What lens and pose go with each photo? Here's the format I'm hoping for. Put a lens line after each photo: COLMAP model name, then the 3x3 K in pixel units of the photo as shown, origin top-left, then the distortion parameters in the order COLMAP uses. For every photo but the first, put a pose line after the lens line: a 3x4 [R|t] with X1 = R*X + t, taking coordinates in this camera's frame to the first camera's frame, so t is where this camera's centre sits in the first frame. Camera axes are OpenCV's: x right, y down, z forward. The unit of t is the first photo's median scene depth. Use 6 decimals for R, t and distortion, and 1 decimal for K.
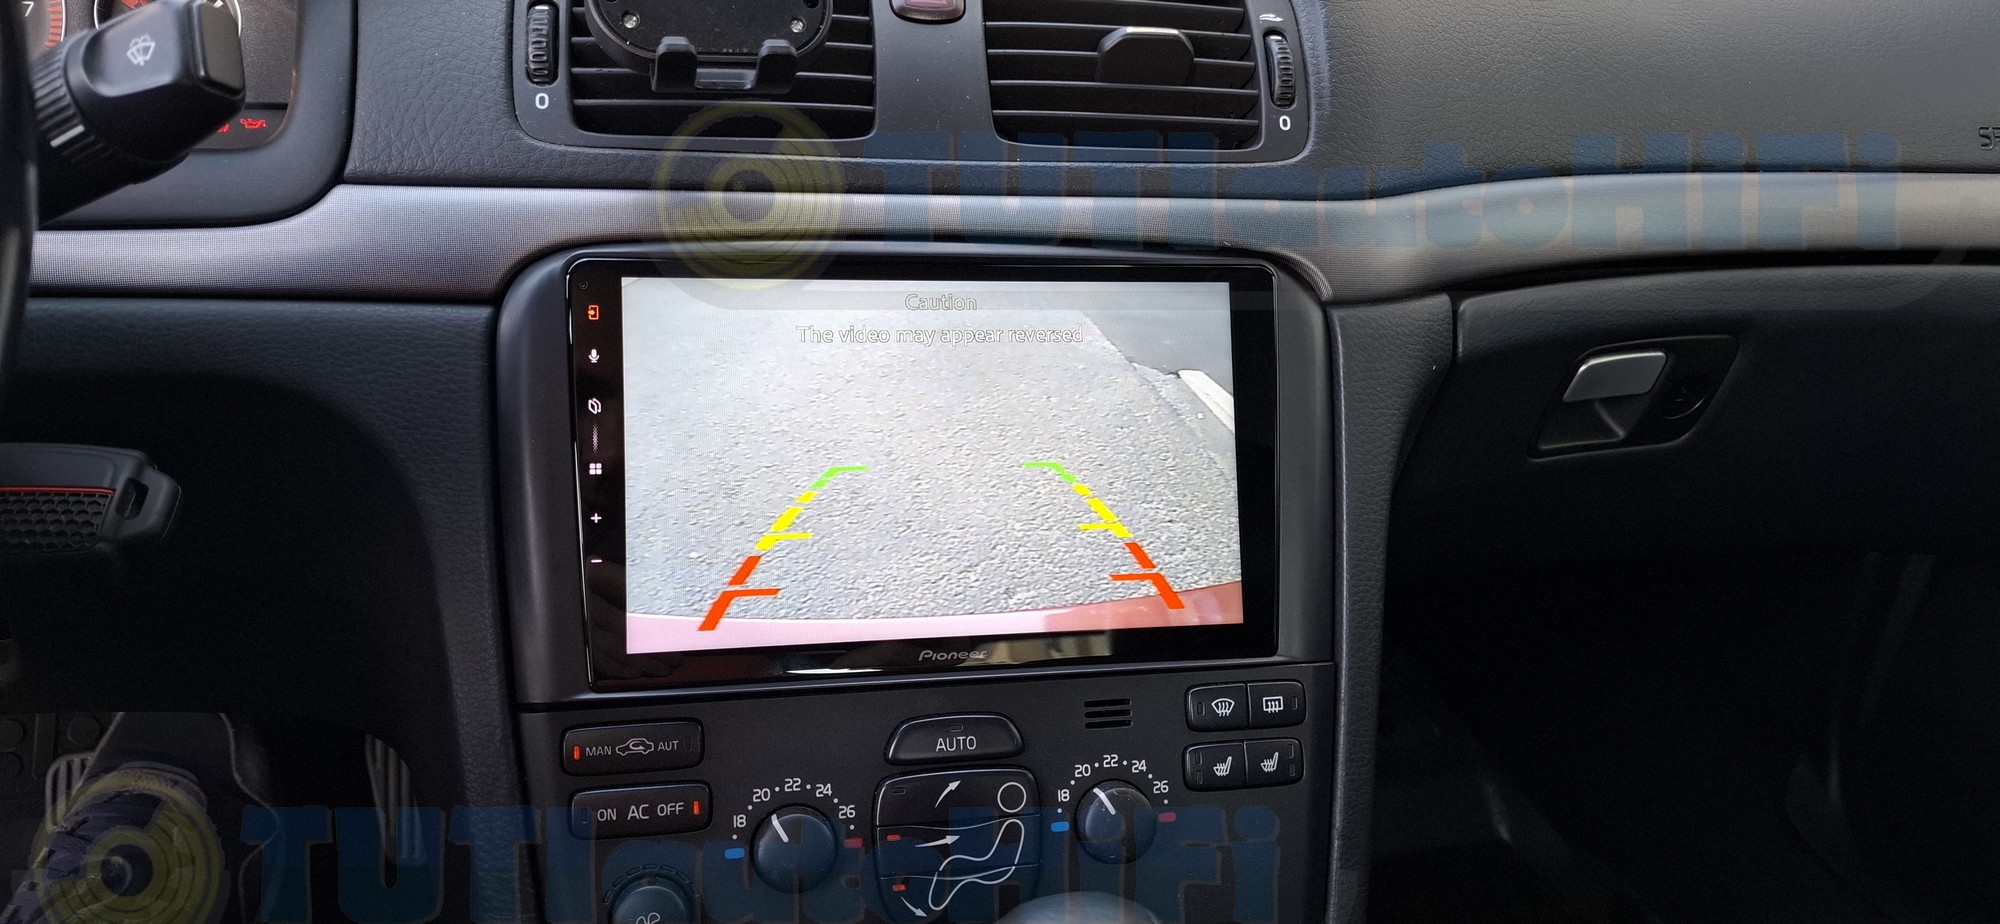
lens RADIAL K [[1384.6, 0, 1003.3], [0, 1384.6, 440.7], [0, 0, 1]] dist [0.116093, -0.188258]
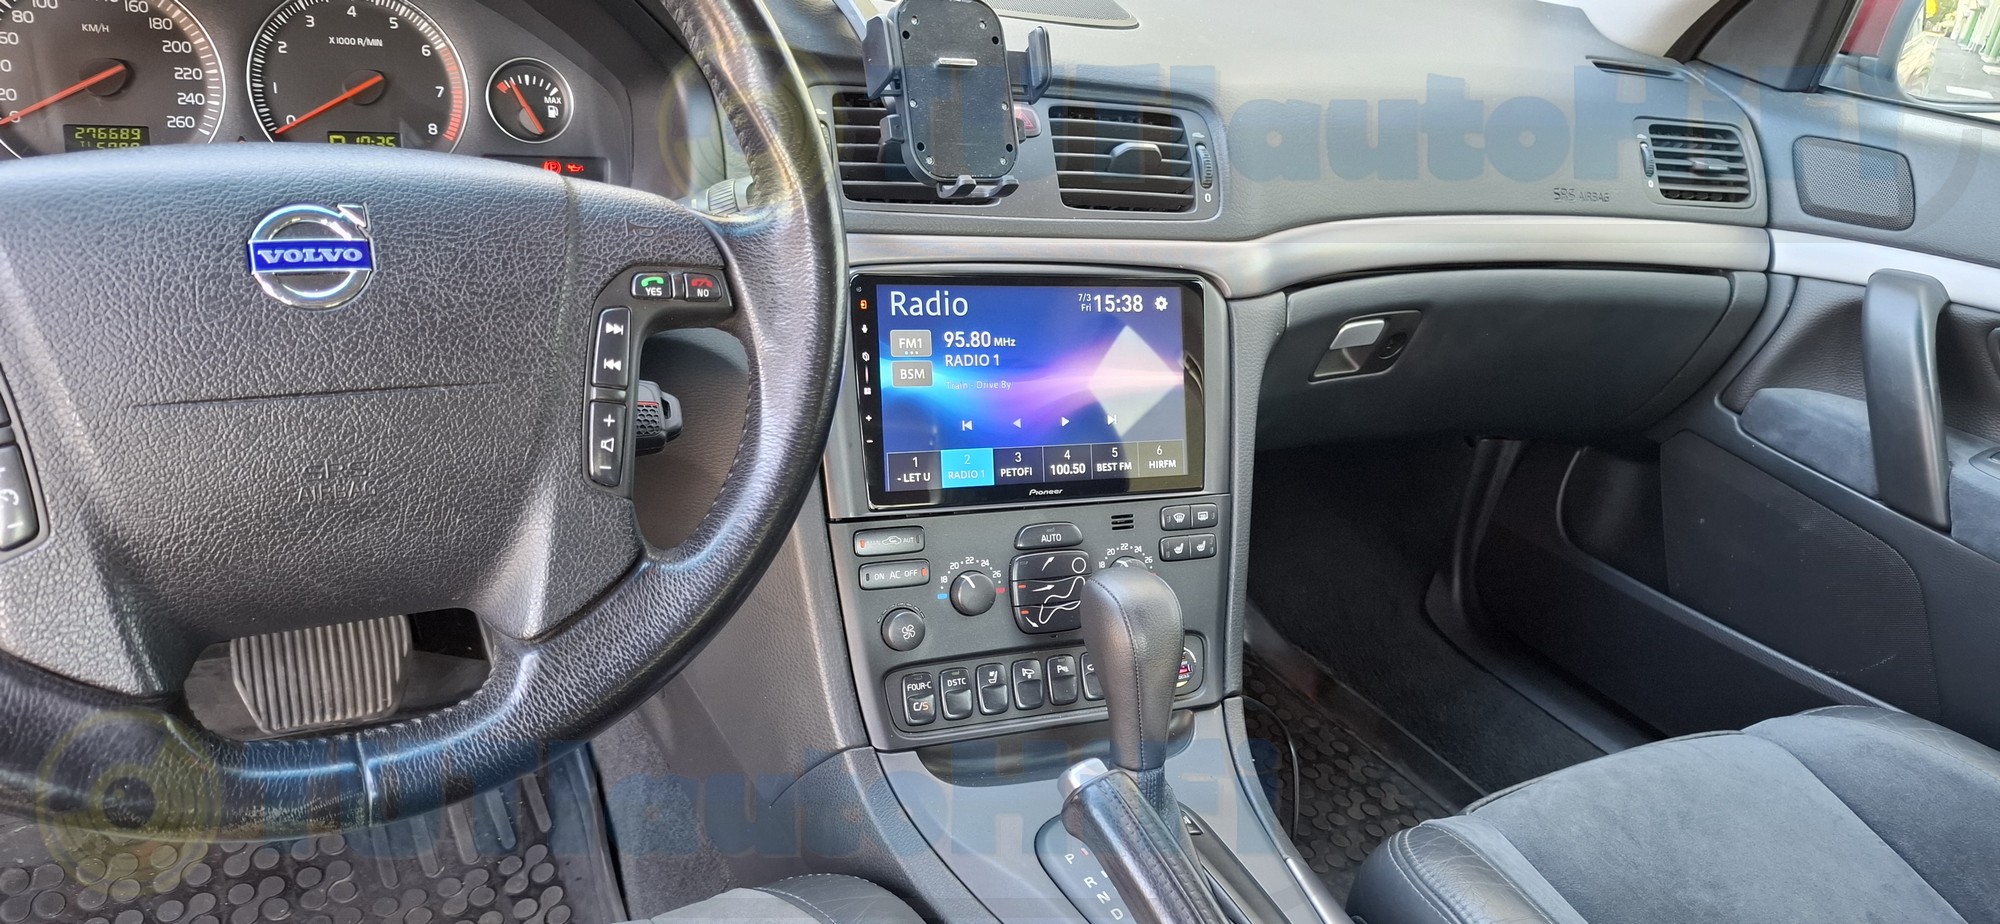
lens RADIAL K [[1378.1, 0, 1008.4], [0, 1378.1, 461.4], [0, 0, 1]] dist [0.111820, -0.173345]
pose [[0.973427, -0.011665, 0.228699, -0.507022], [-0.006991, 0.996722, 0.080594, -0.033839], [-0.228890, -0.080052, 0.970155, -0.771469]]
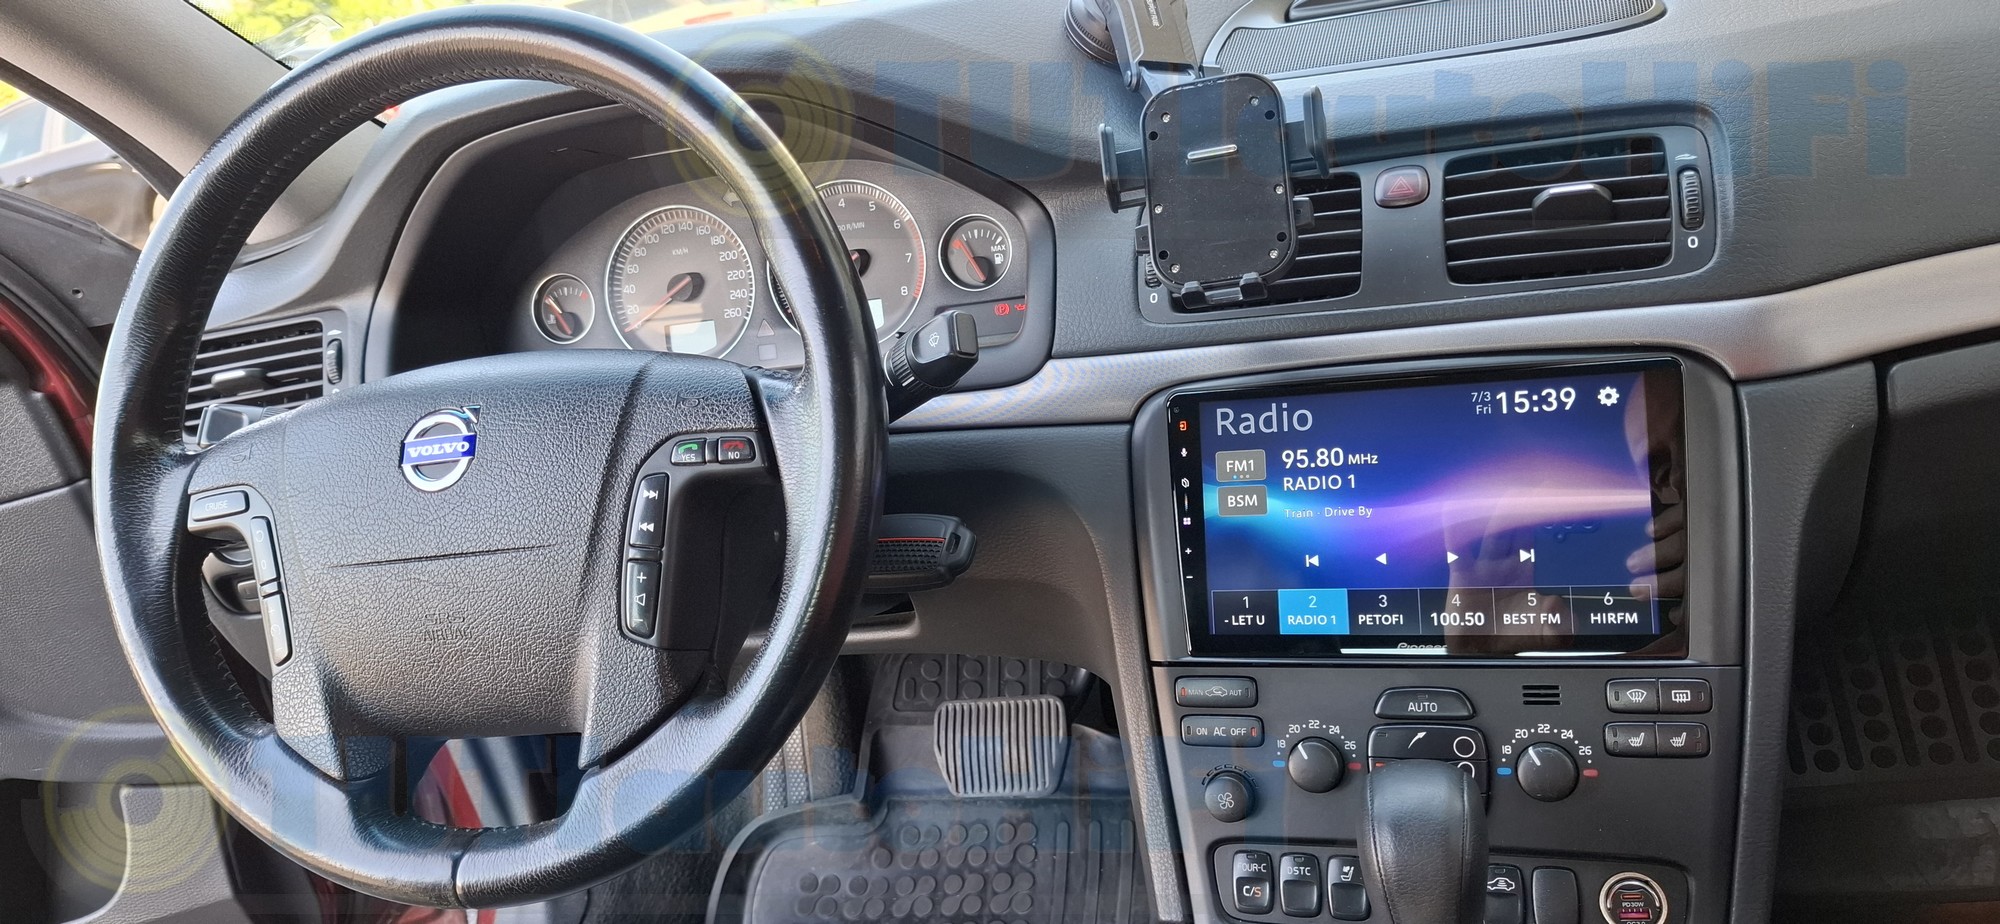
lens RADIAL K [[1374.3, 0, 998.7], [0, 1374.3, 444.8], [0, 0, 1]] dist [0.126326, -0.238576]
pose [[0.833717, -0.033428, -0.551179, 0.406169], [0.044741, 0.998973, 0.007090, -0.088106], [0.550376, -0.030571, 0.834357, -0.457741]]
